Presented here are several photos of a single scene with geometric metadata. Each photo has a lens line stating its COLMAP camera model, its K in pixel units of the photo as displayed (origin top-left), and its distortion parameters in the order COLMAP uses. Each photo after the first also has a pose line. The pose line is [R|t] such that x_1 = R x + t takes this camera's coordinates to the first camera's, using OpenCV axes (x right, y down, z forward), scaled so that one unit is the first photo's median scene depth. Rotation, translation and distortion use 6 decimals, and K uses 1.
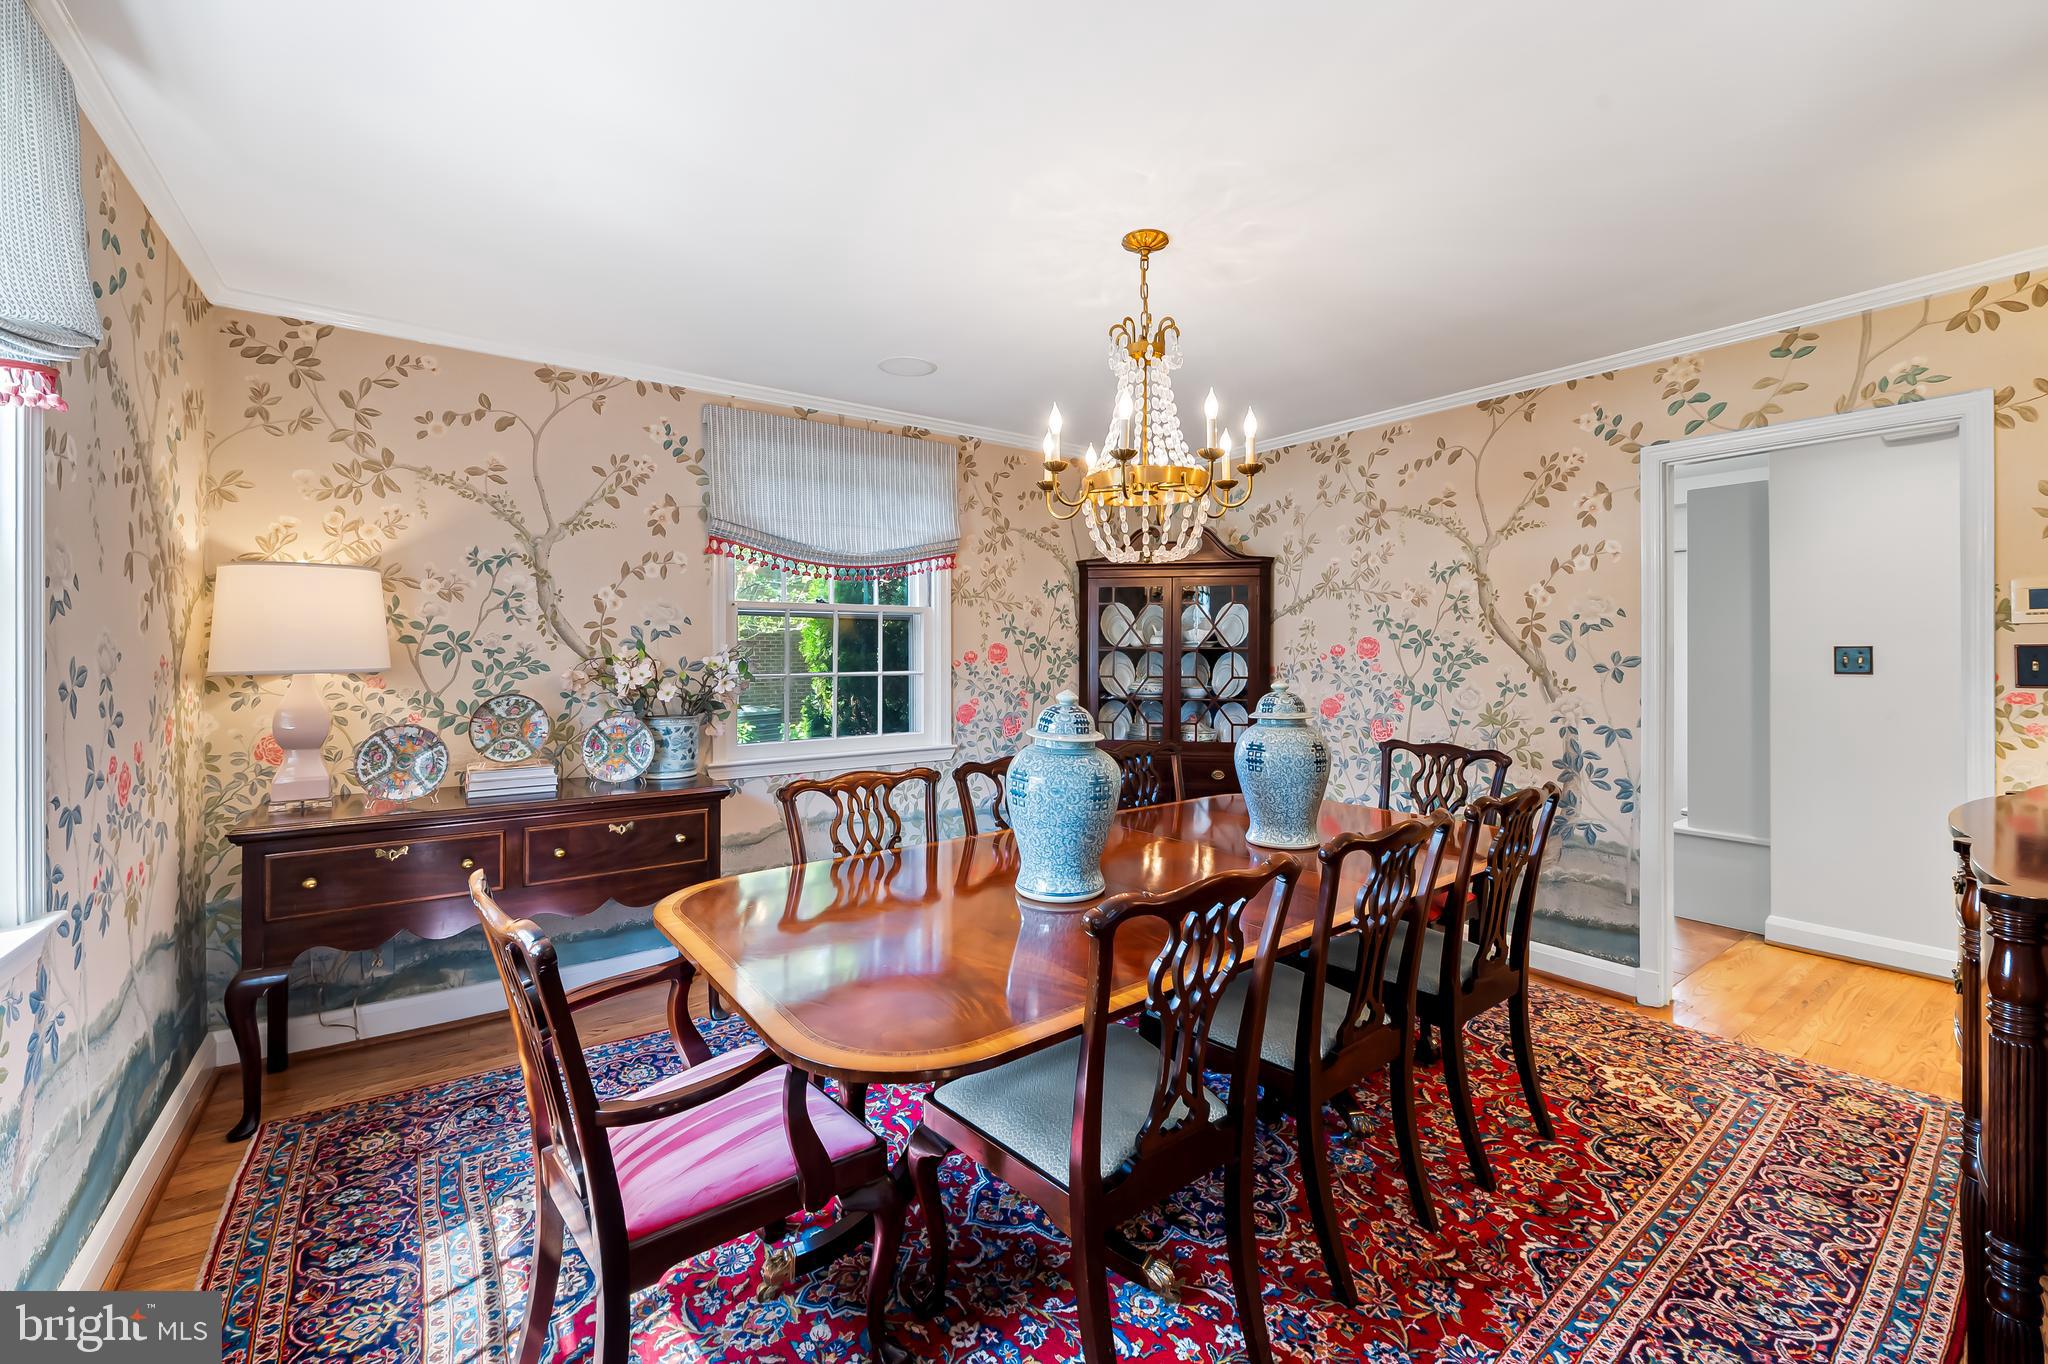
lens RADIAL K [[822.5, 0, 1036.4], [0, 822.5, 652.9], [0, 0, 1]] dist [-0.008071, -0.000269]
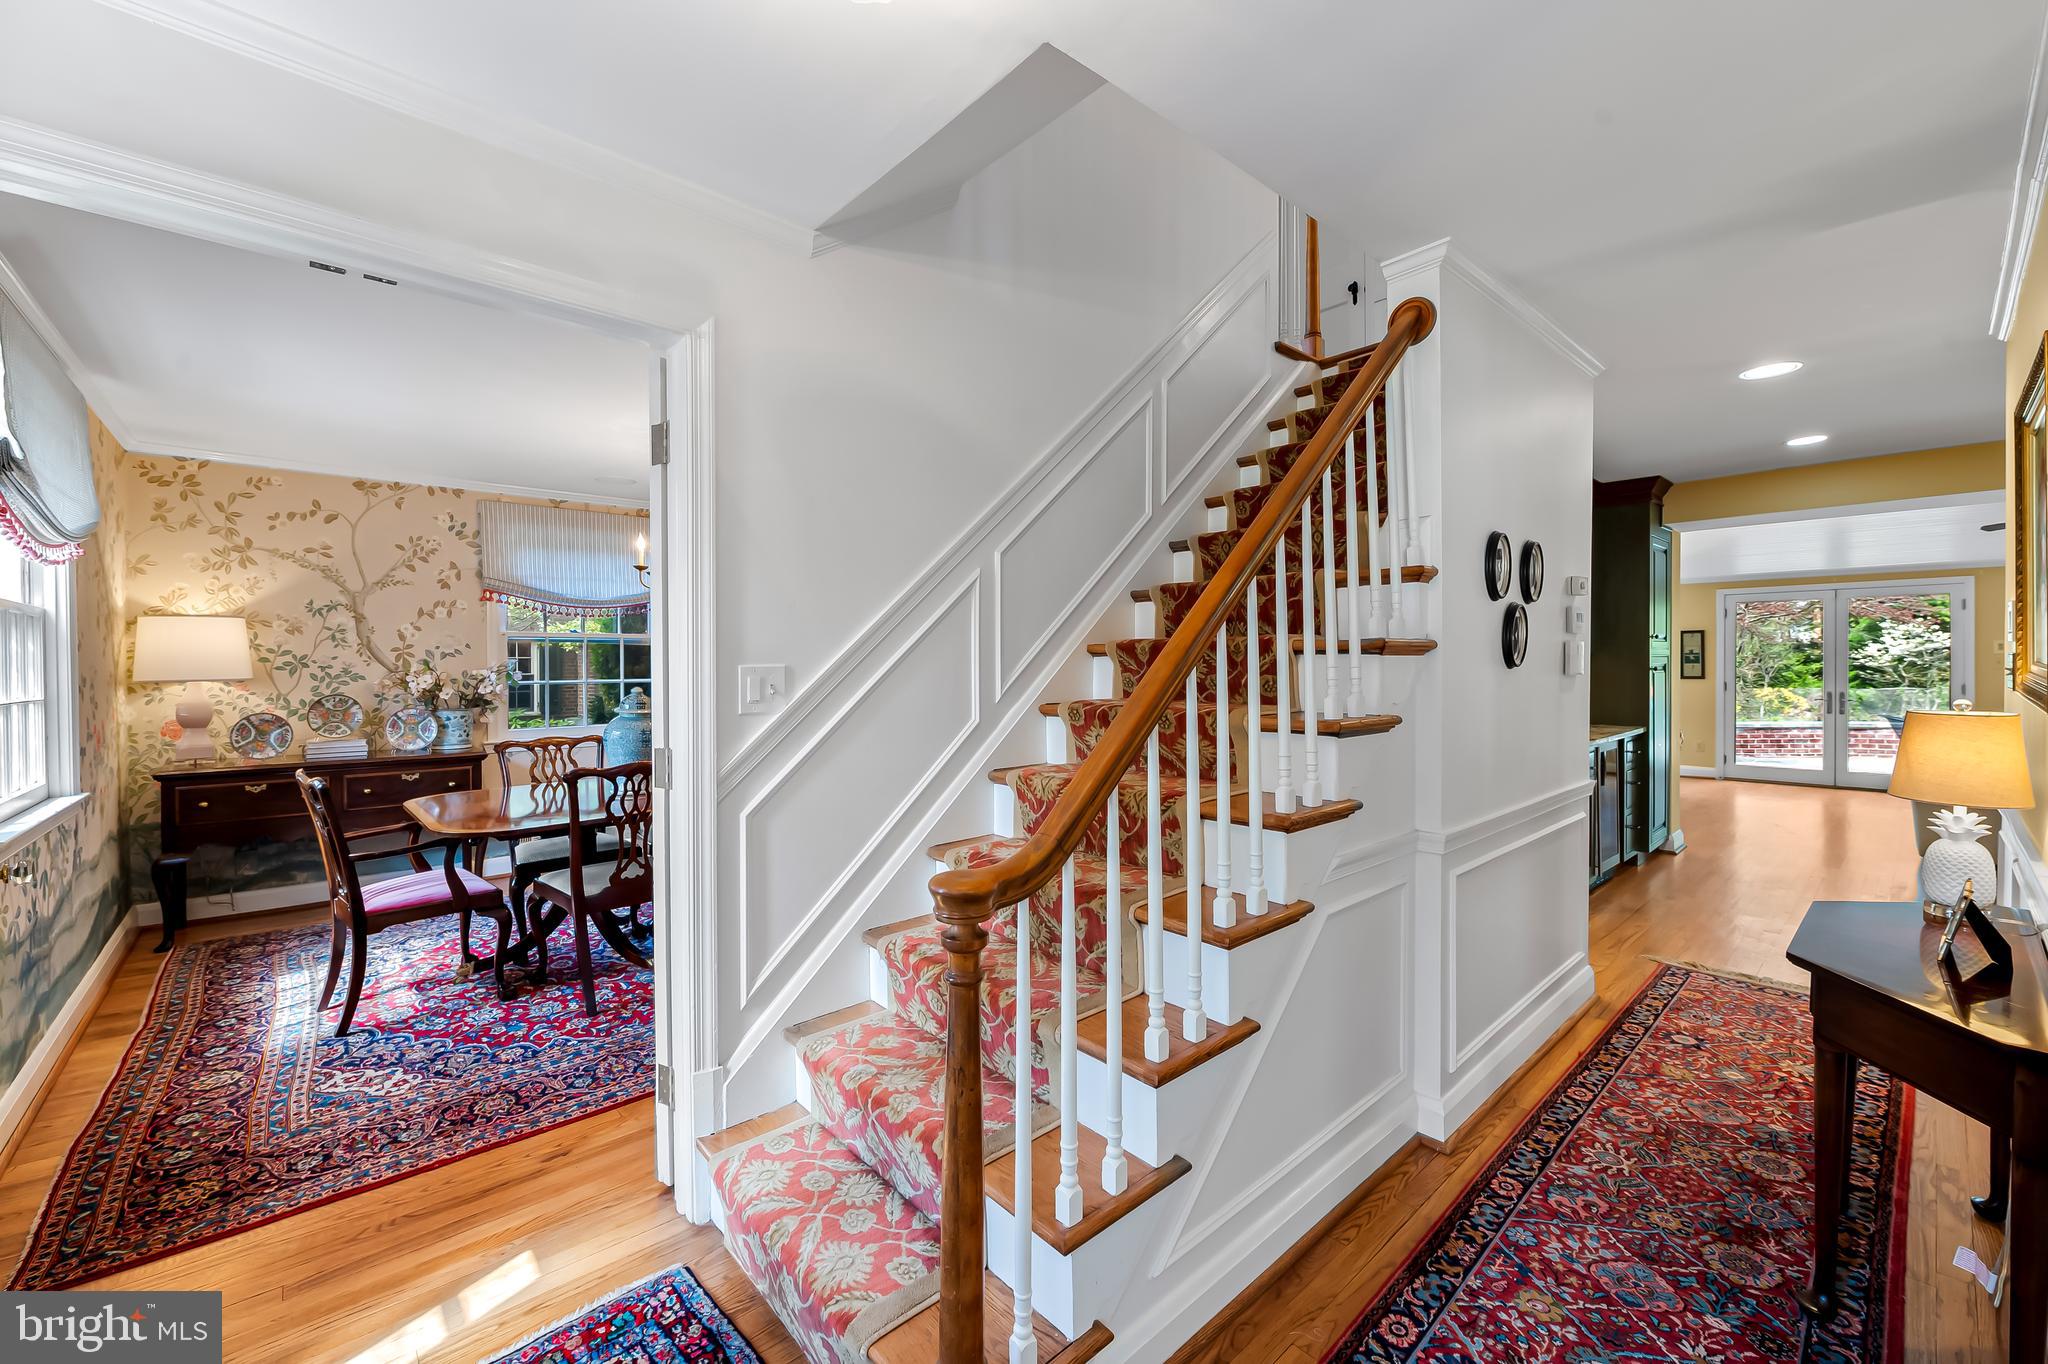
lens RADIAL K [[822.5, 0, 1039.3], [0, 822.5, 673.9], [0, 0, 1]] dist [-0.008071, -0.000269]
pose [[0.994545, -0.004587, 0.104208, 0.475483], [0.003251, 0.999910, 0.012991, -0.004597], [-0.104258, -0.012581, 0.994471, -0.619114]]
